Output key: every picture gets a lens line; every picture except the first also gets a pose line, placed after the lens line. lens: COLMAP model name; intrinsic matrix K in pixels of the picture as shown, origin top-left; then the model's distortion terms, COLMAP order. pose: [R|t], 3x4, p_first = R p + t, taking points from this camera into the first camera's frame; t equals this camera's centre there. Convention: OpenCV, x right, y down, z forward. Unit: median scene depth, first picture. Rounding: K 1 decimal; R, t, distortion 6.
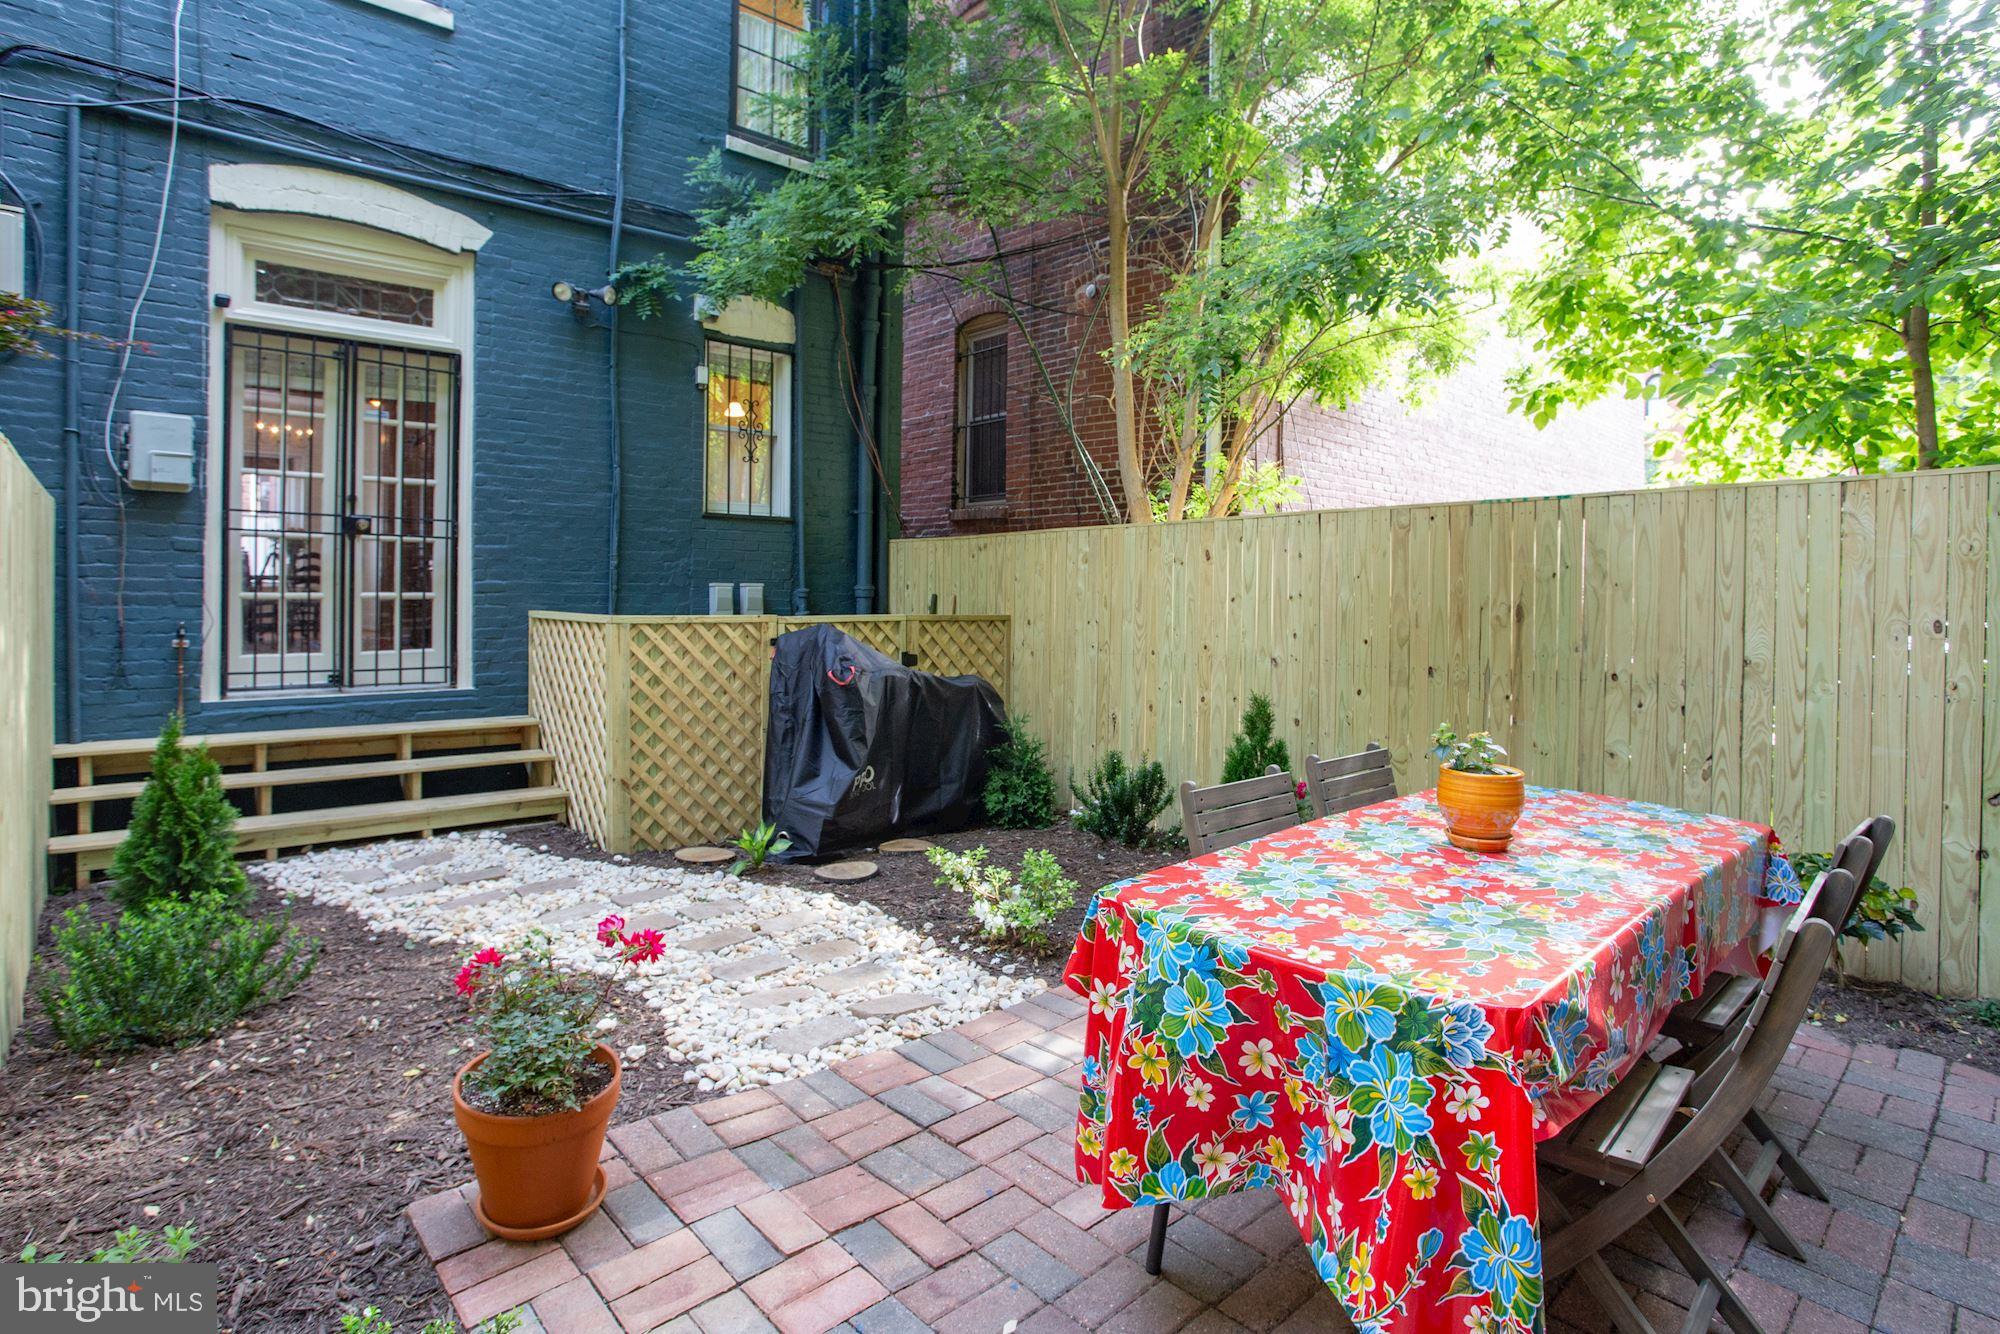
lens RADIAL K [[1003.8, 0, 989.3], [0, 1003.8, 596.1], [0, 0, 1]] dist [-0.062516, 0.025395]
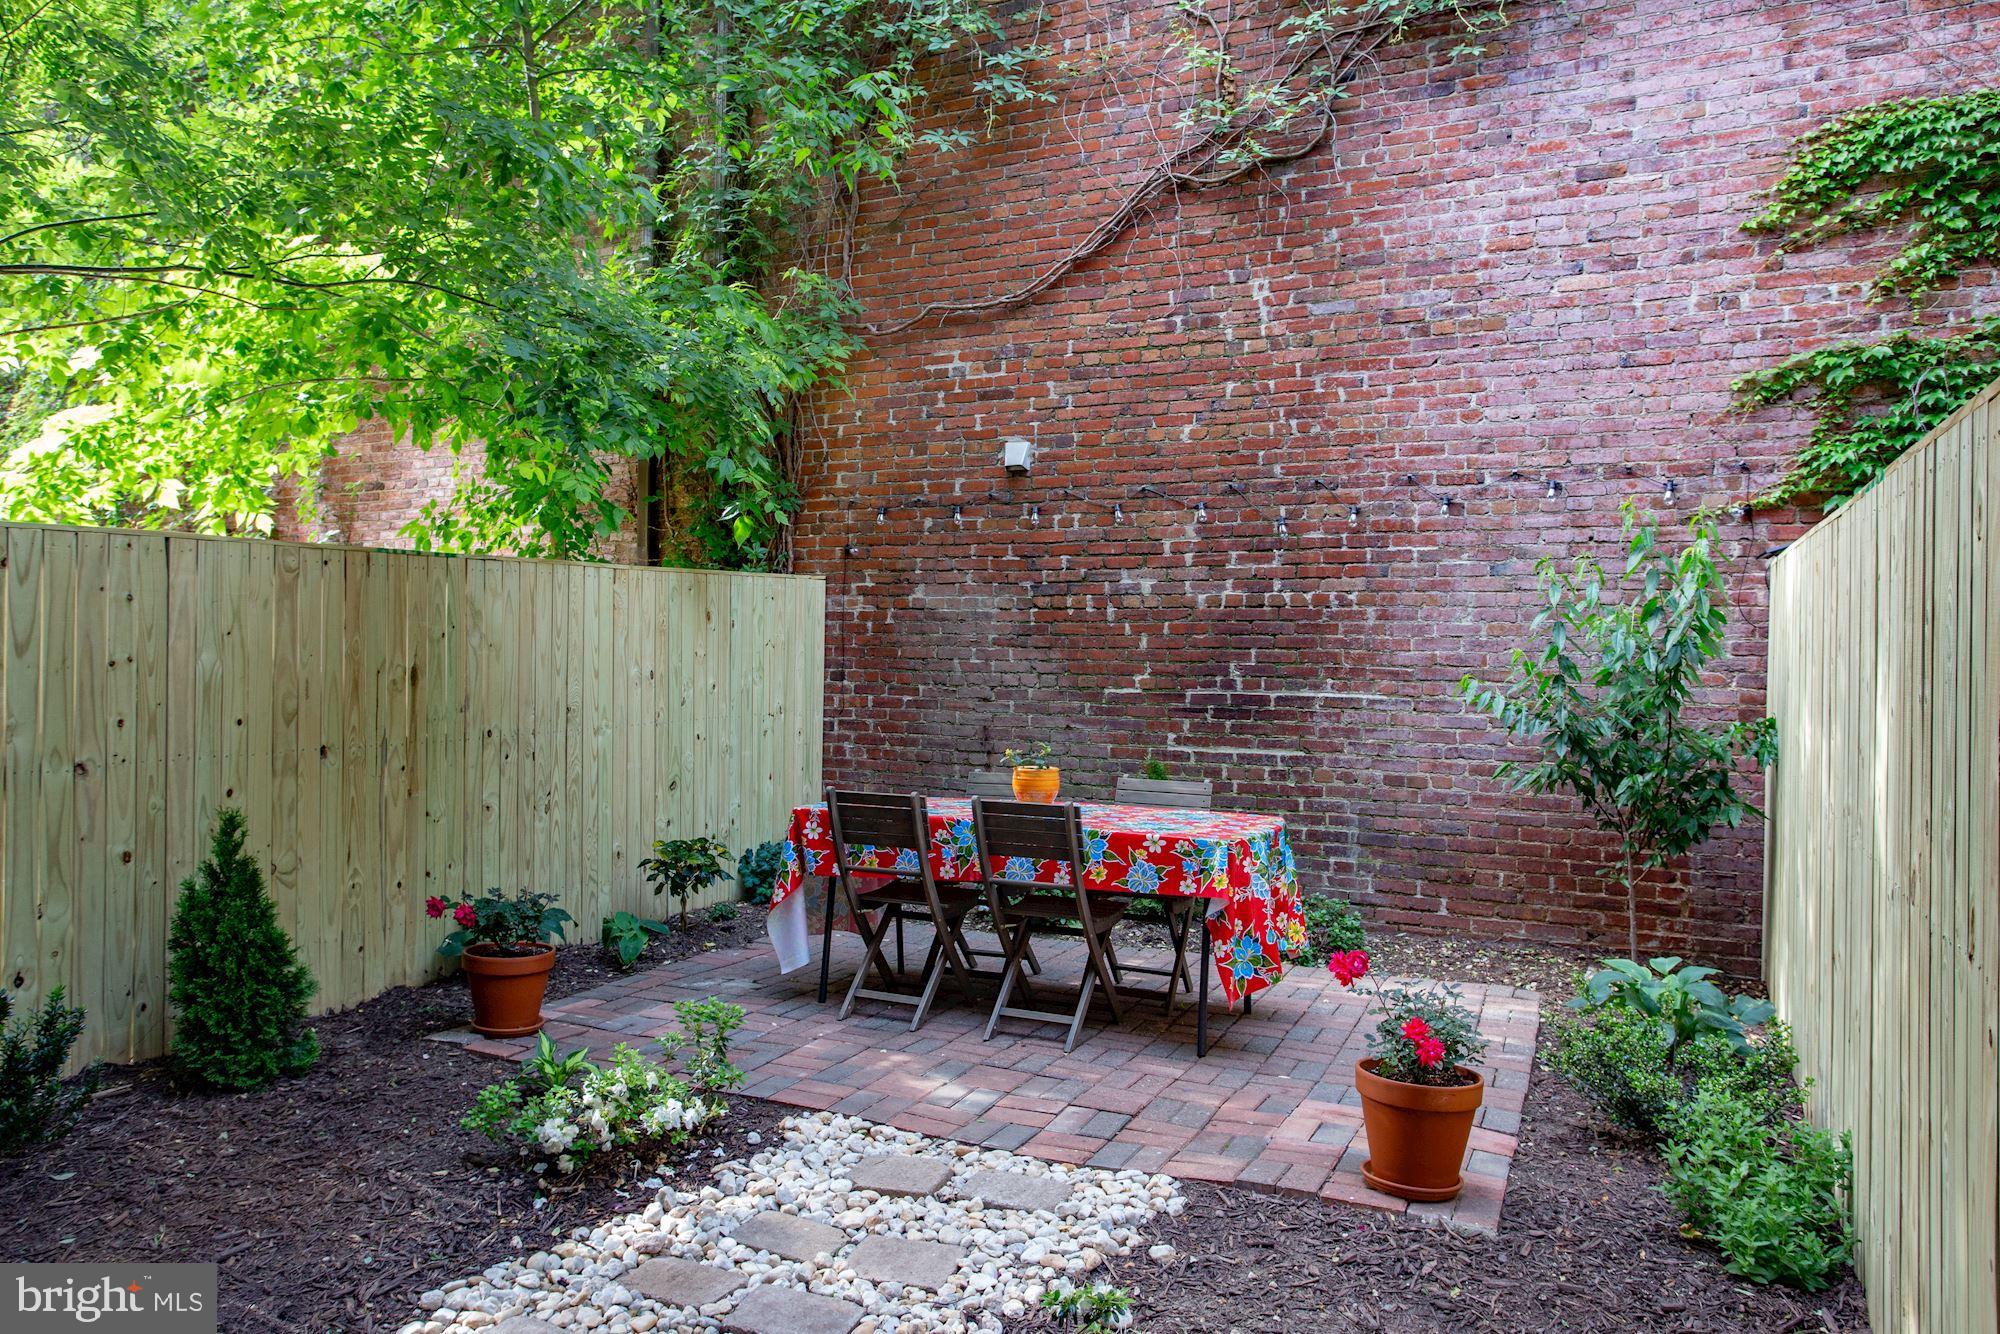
lens RADIAL K [[1305.9, 0, 996.0], [0, 1305.9, 655.0], [0, 0, 1]] dist [-0.030971, 0.014728]
pose [[-0.349078, -0.020475, 0.936870, -0.807121], [-0.008942, 0.999789, 0.018519, -0.029851], [-0.937051, -0.001913, -0.349187, 0.933675]]
